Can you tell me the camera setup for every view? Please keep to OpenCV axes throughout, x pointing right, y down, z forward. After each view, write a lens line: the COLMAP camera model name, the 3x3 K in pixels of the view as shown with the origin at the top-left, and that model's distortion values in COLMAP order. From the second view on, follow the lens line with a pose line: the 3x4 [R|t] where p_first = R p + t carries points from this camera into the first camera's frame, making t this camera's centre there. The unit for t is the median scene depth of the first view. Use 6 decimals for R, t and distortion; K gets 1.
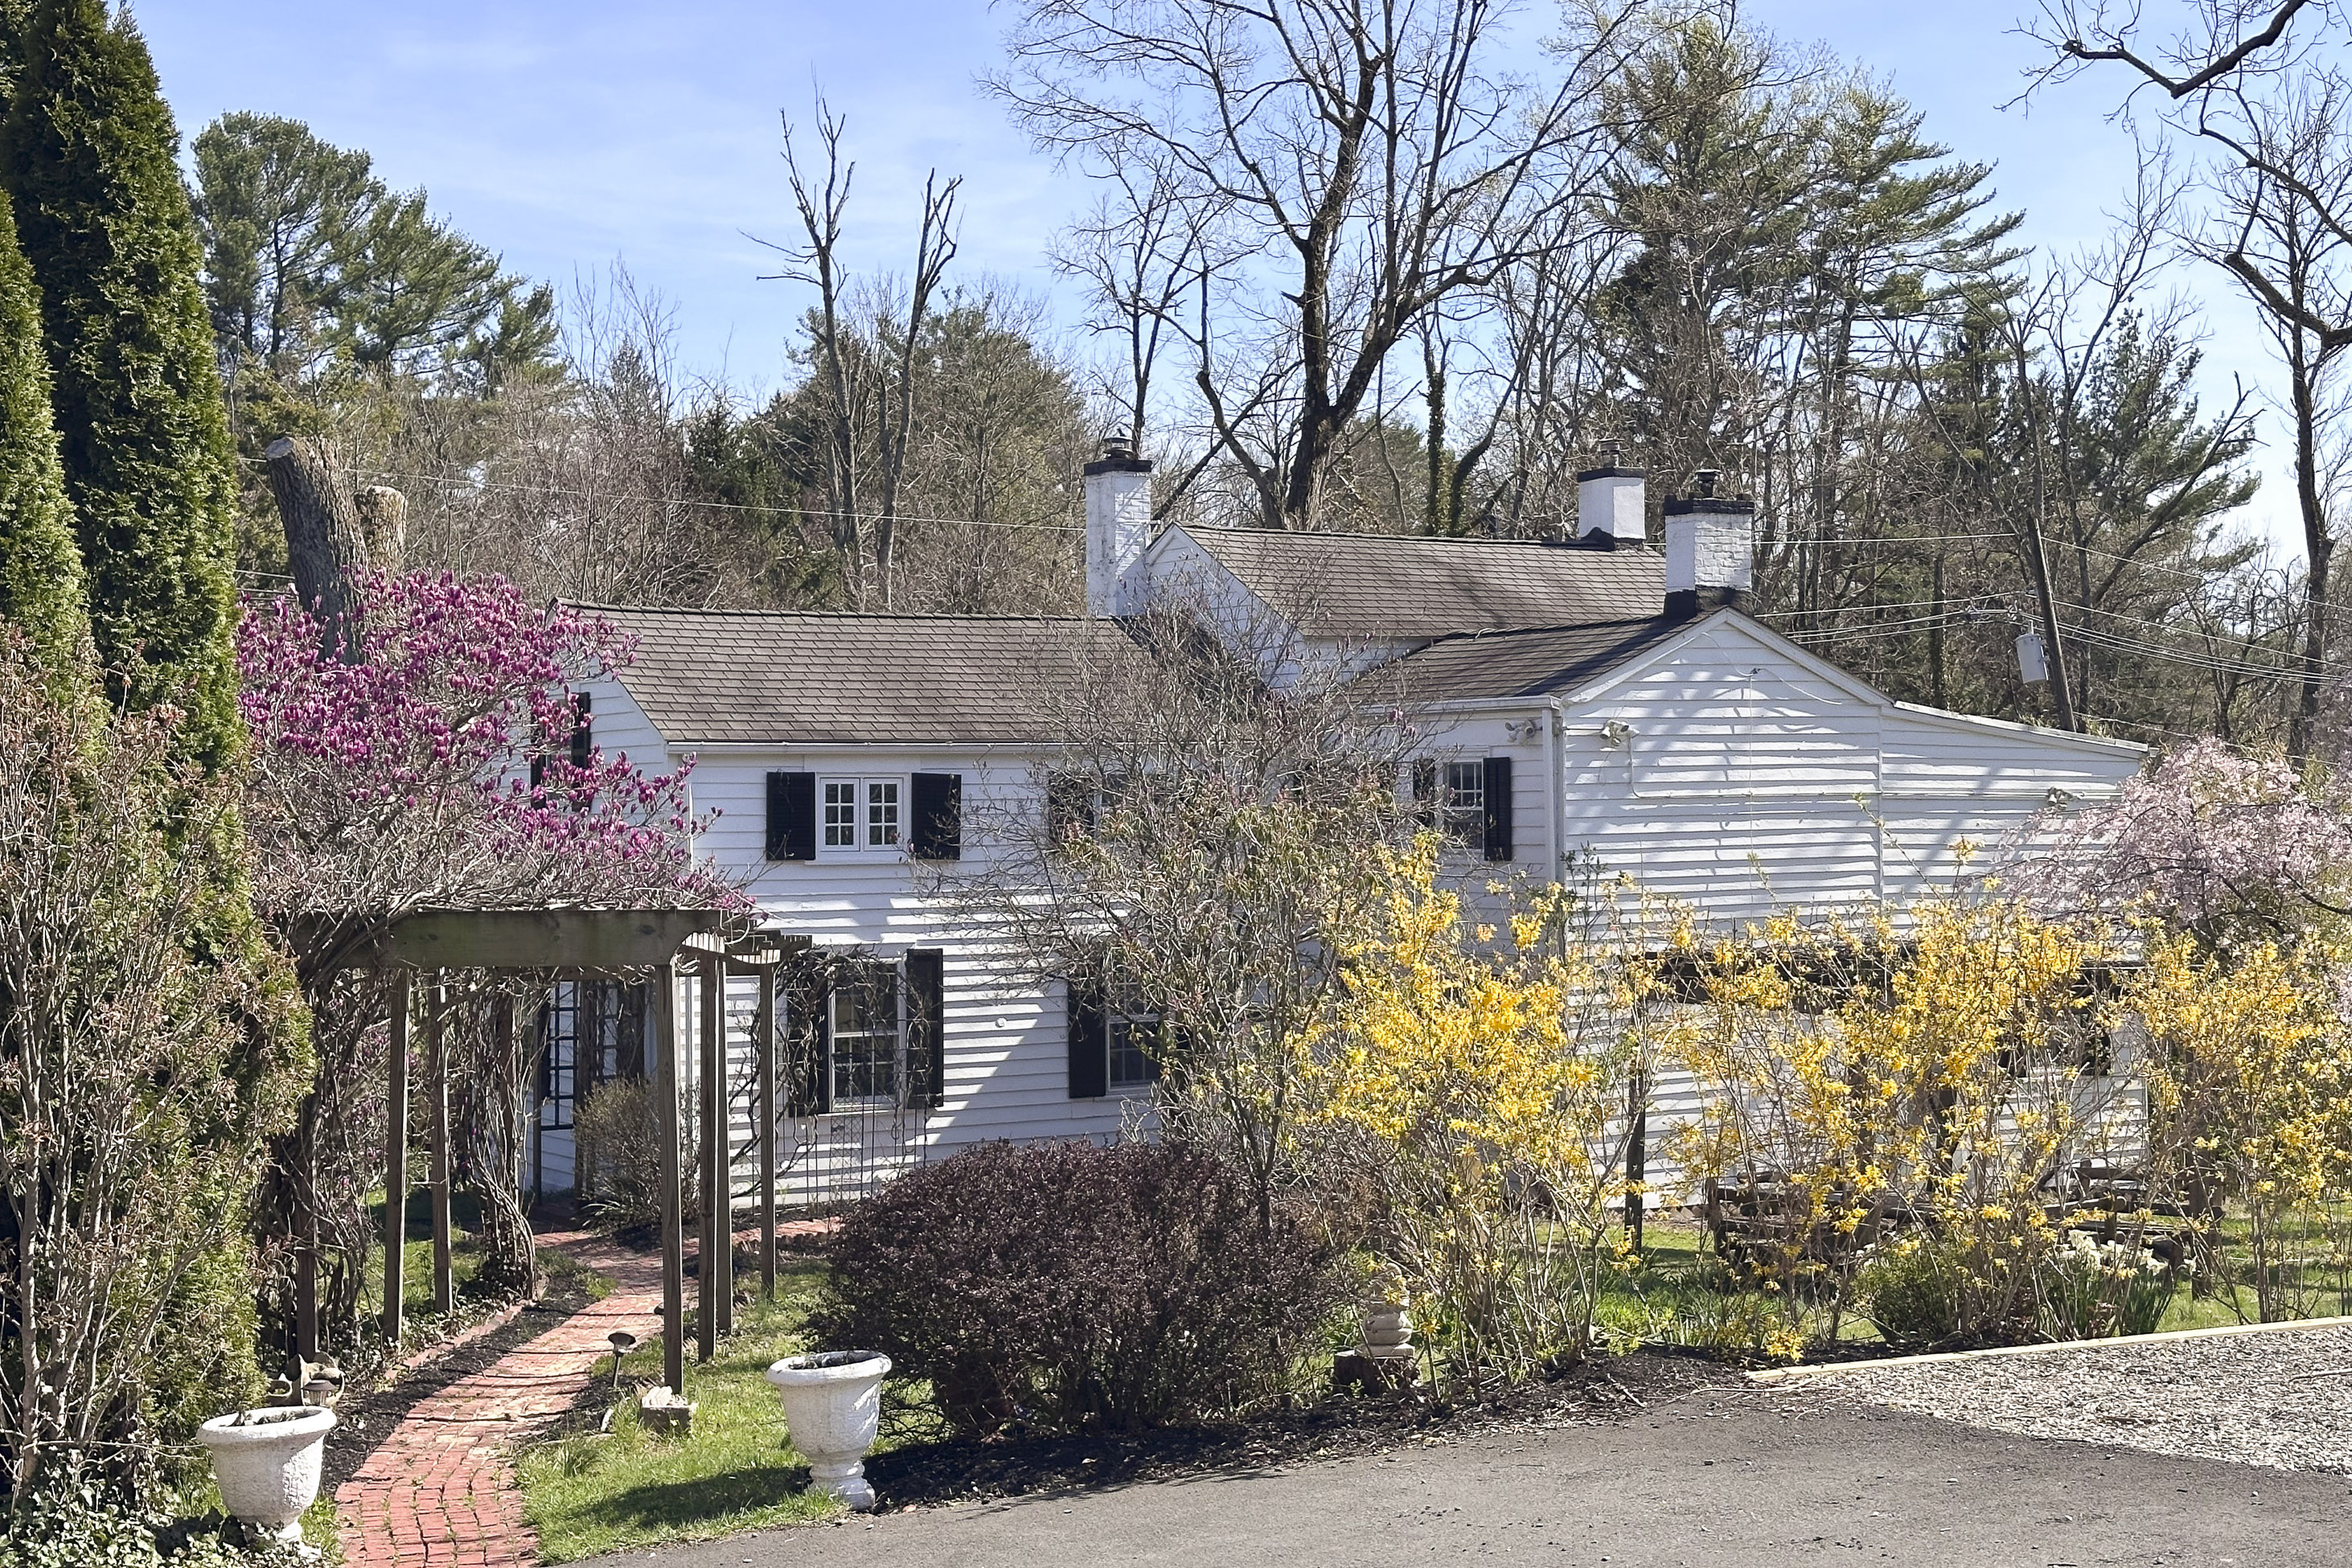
lens RADIAL K [[3337.6, 0, 1188.5], [0, 3337.6, 787.1], [0, 0, 1]] dist [0.093260, 0.000000]
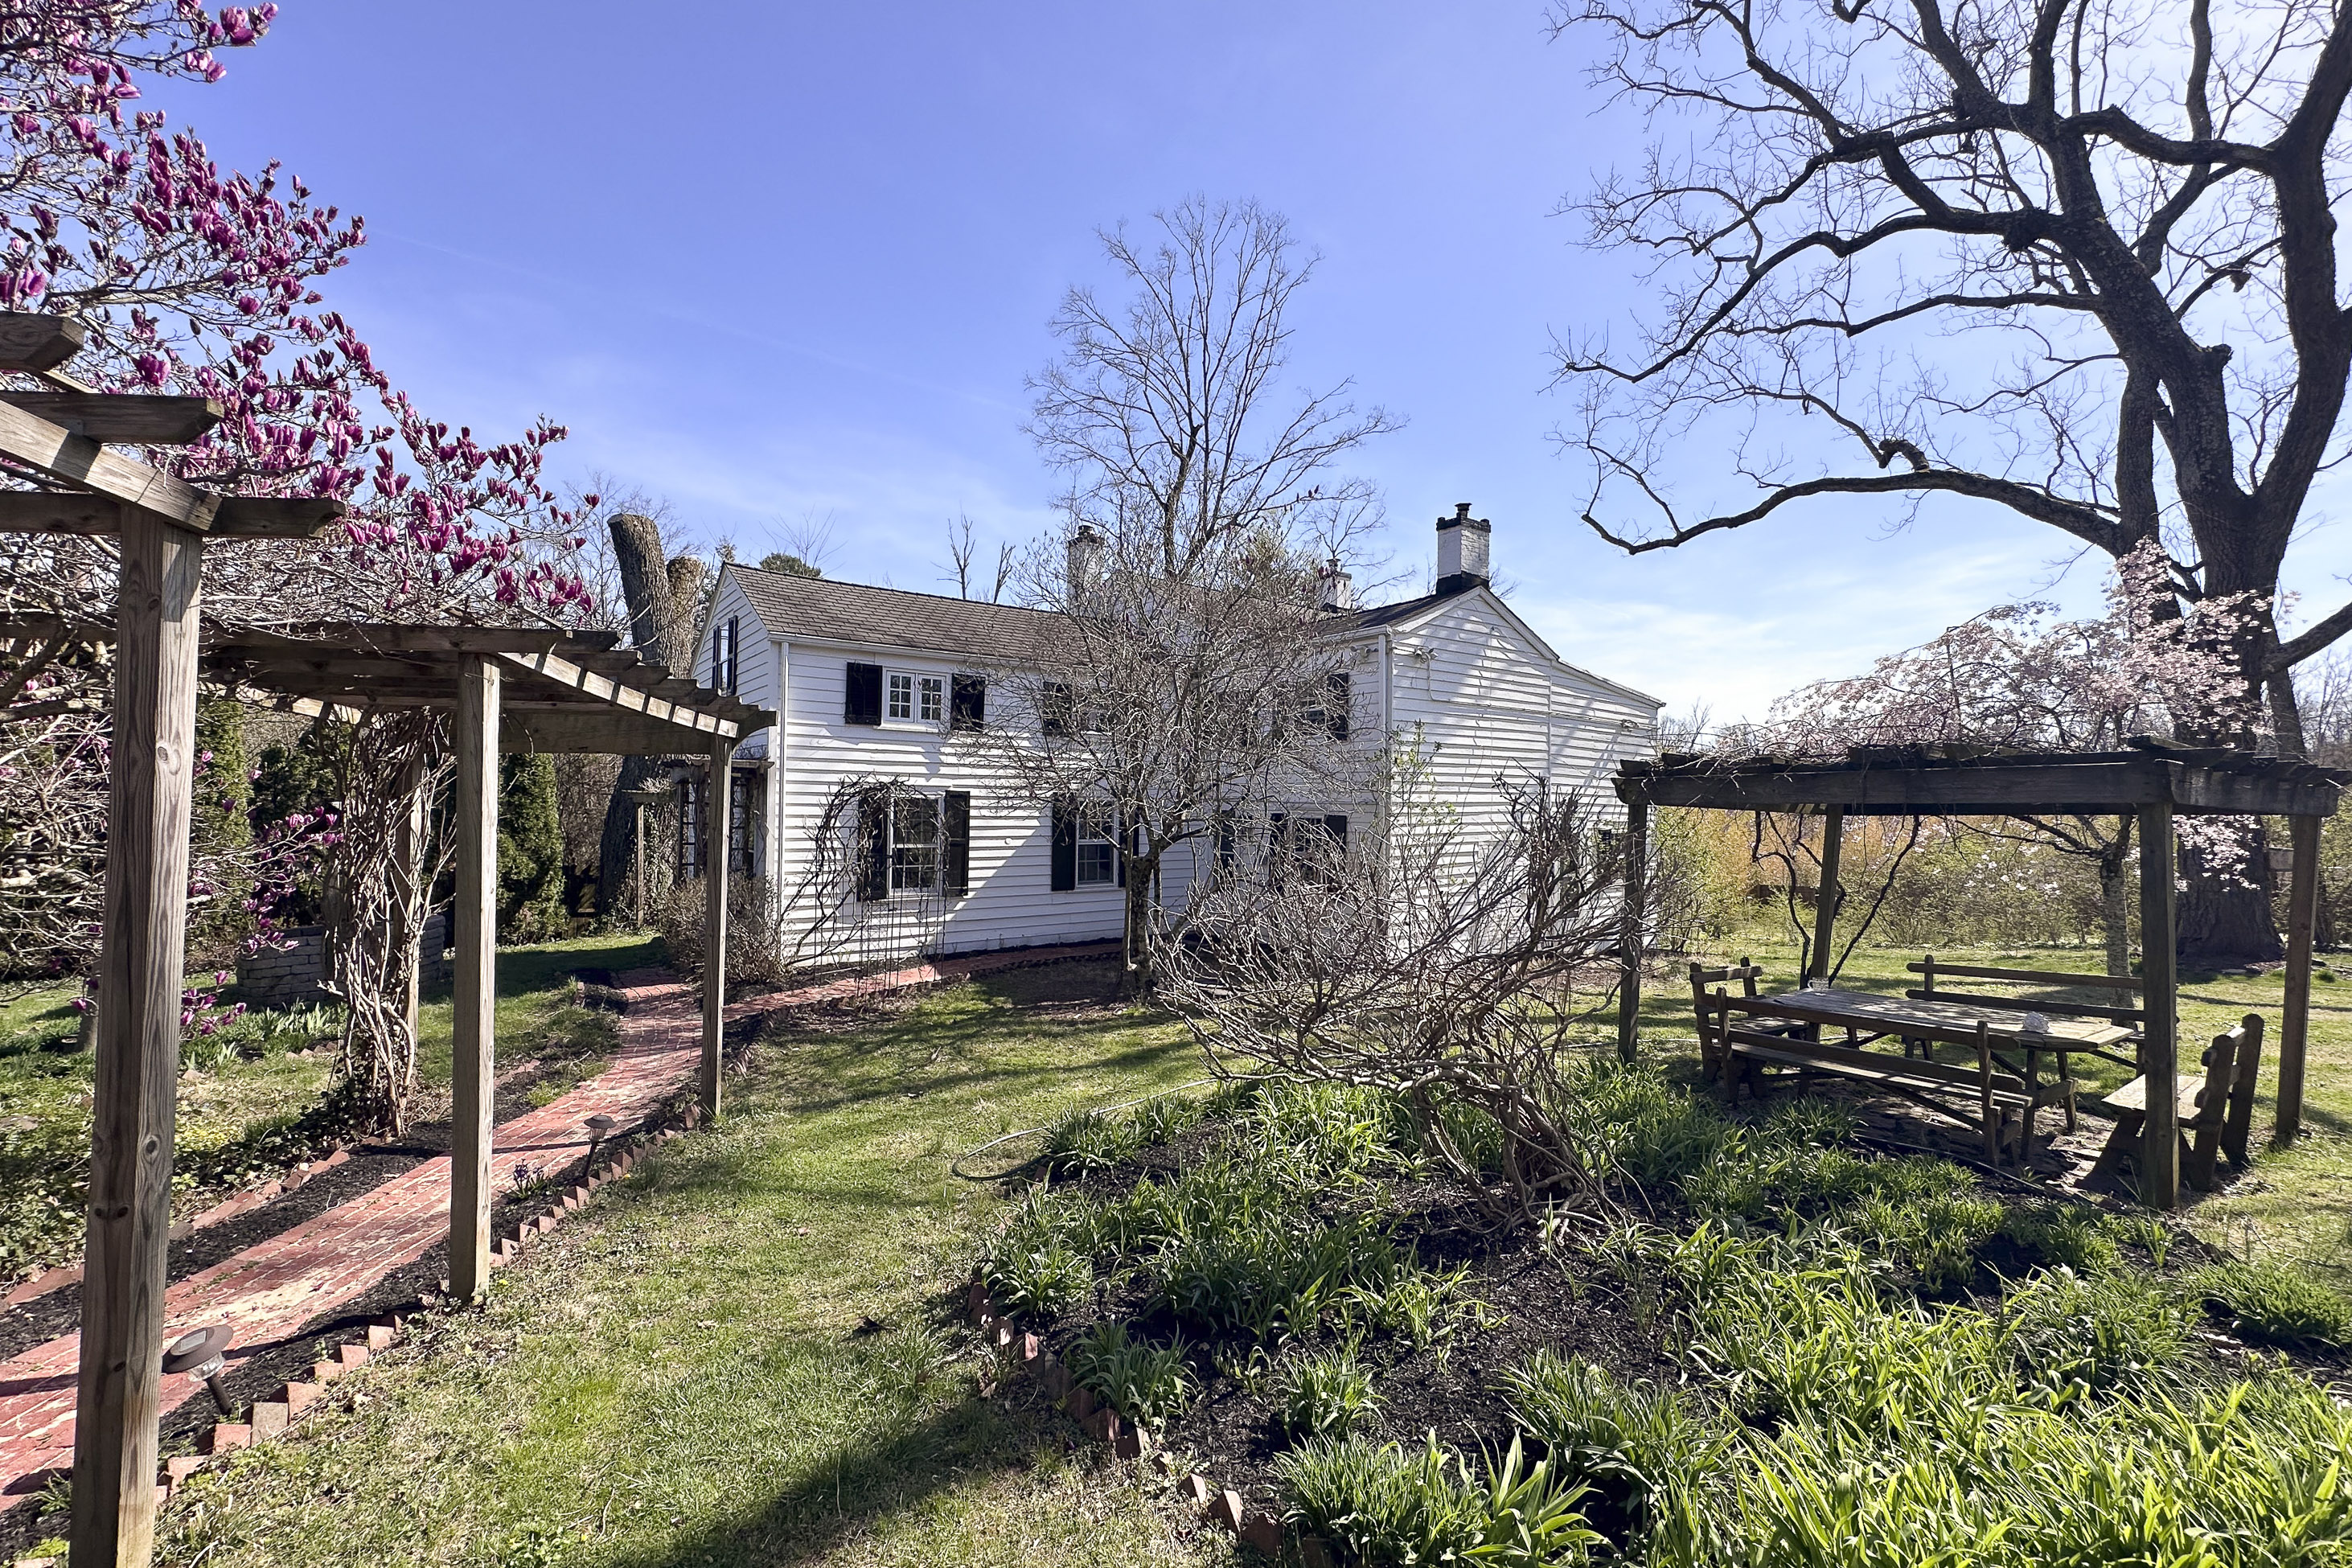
lens RADIAL K [[953.5, 0, 1169.9], [0, 953.5, 785.7], [0, 0, 1]] dist [-0.006895, 0.000401]
pose [[0.995485, 0.024196, 0.091781, -0.022561], [-0.022904, 0.999623, -0.015111, 0.049541], [-0.092112, 0.012941, 0.995665, 0.549901]]
